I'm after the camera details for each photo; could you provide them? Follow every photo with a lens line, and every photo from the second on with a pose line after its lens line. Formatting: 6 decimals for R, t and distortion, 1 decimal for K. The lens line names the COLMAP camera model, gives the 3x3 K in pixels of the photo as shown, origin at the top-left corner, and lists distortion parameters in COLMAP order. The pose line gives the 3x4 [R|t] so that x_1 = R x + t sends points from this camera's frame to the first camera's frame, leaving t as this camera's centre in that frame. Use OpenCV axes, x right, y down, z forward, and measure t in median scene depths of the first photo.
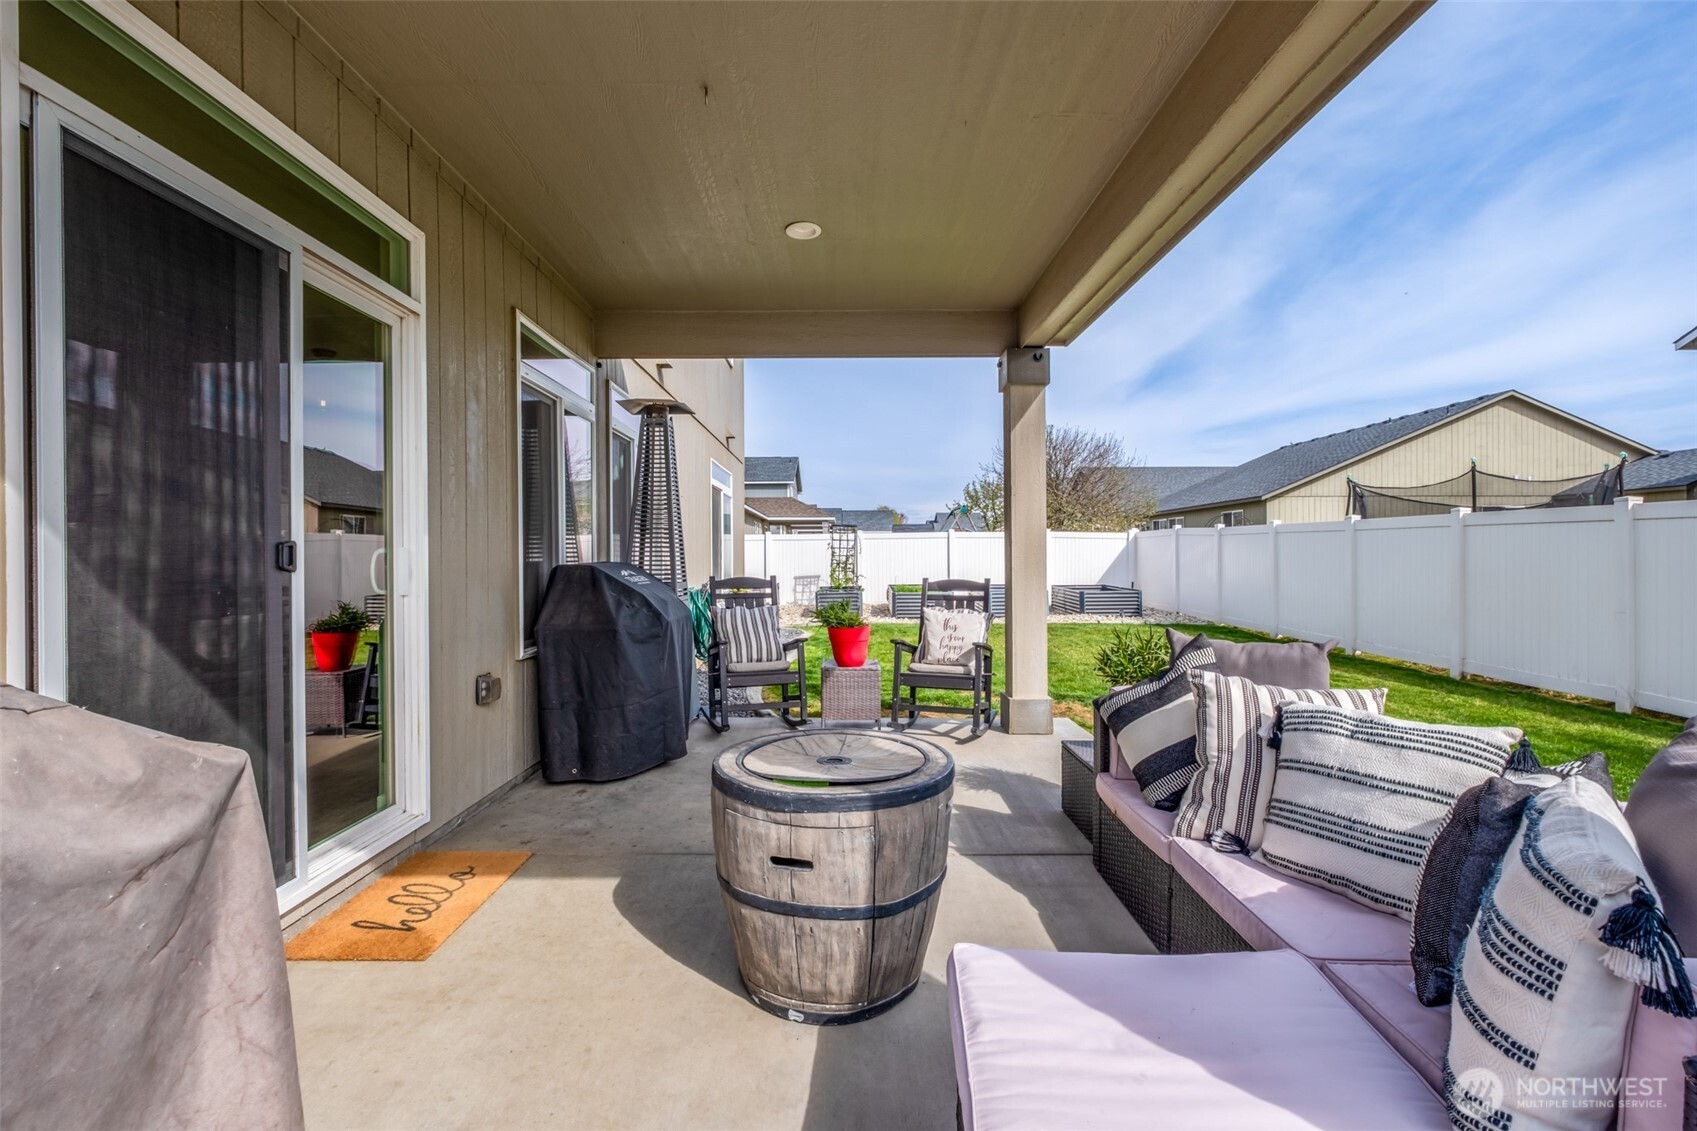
lens RADIAL K [[761.6, 0, 851.3], [0, 761.6, 563.1], [0, 0, 1]] dist [-0.003127, -0.000028]
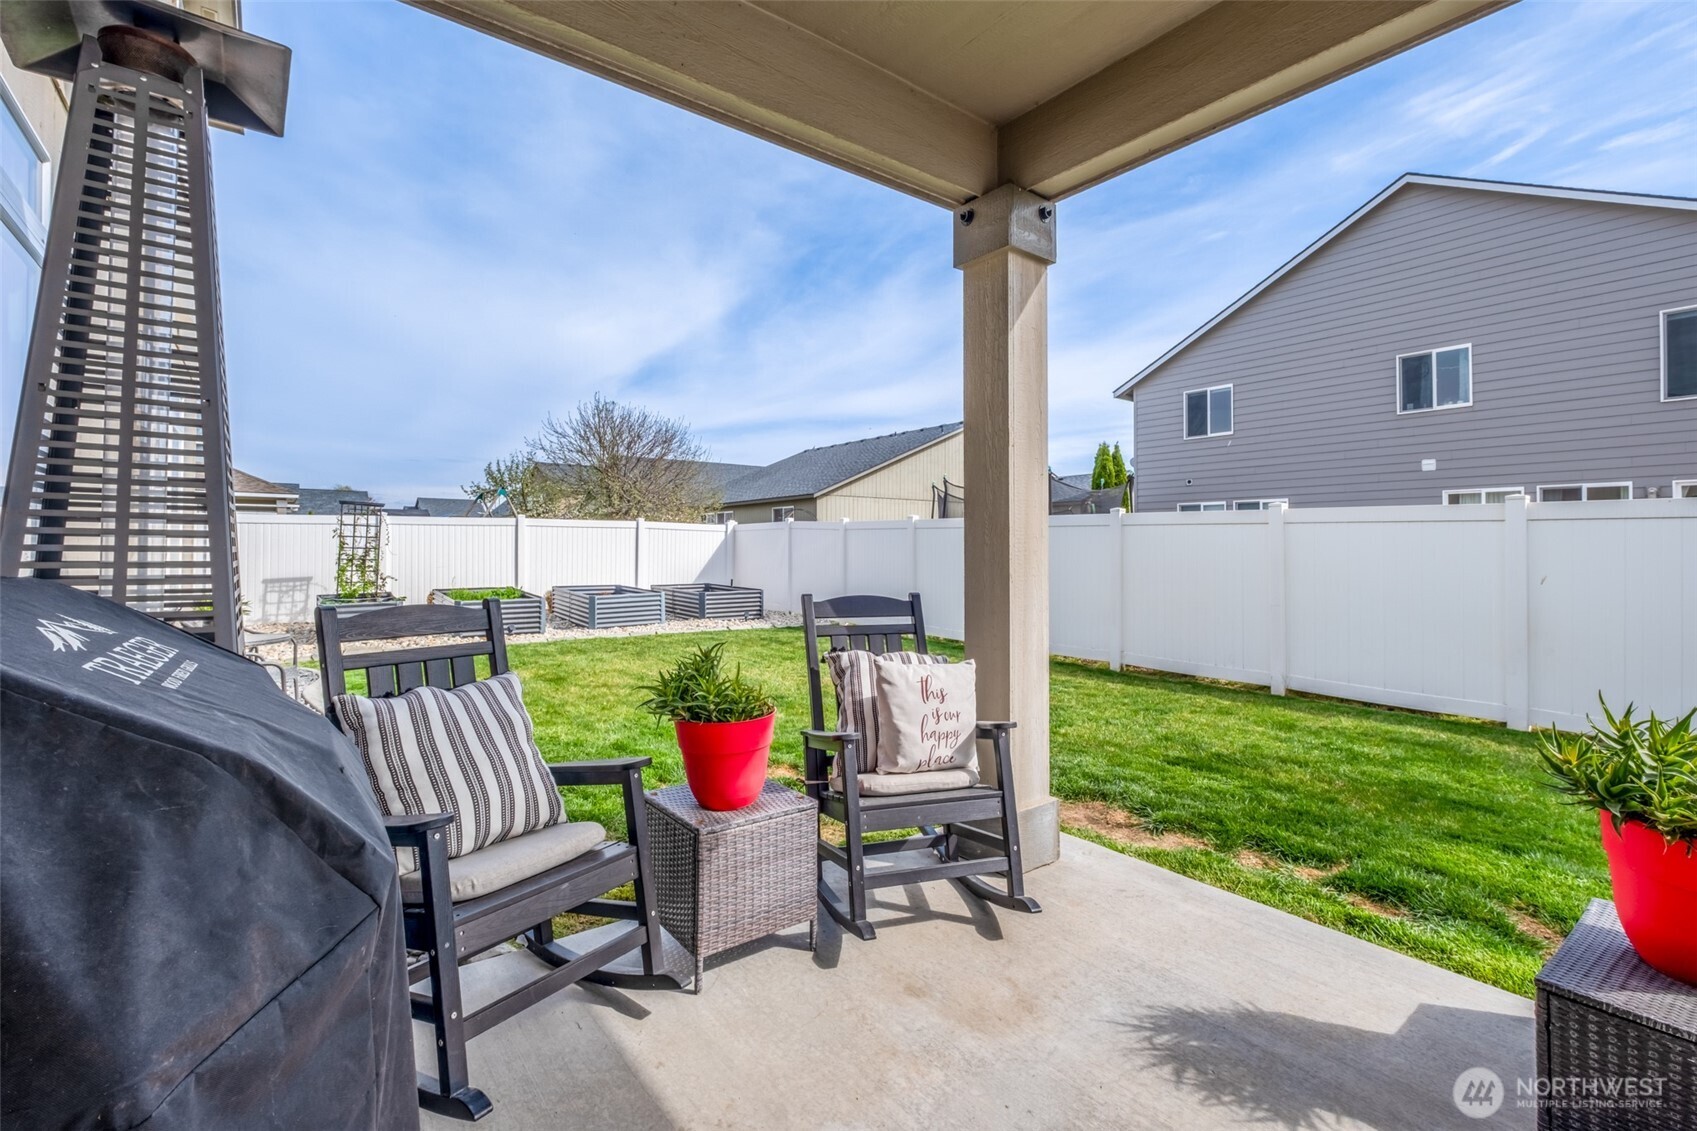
lens RADIAL K [[761.6, 0, 835.4], [0, 761.6, 572.0], [0, 0, 1]] dist [-0.003127, -0.000028]
pose [[0.805677, -0.011161, 0.592250, -0.070390], [-0.000702, 0.999804, 0.019796, -0.002297], [-0.592355, -0.016365, 0.805511, 0.201943]]
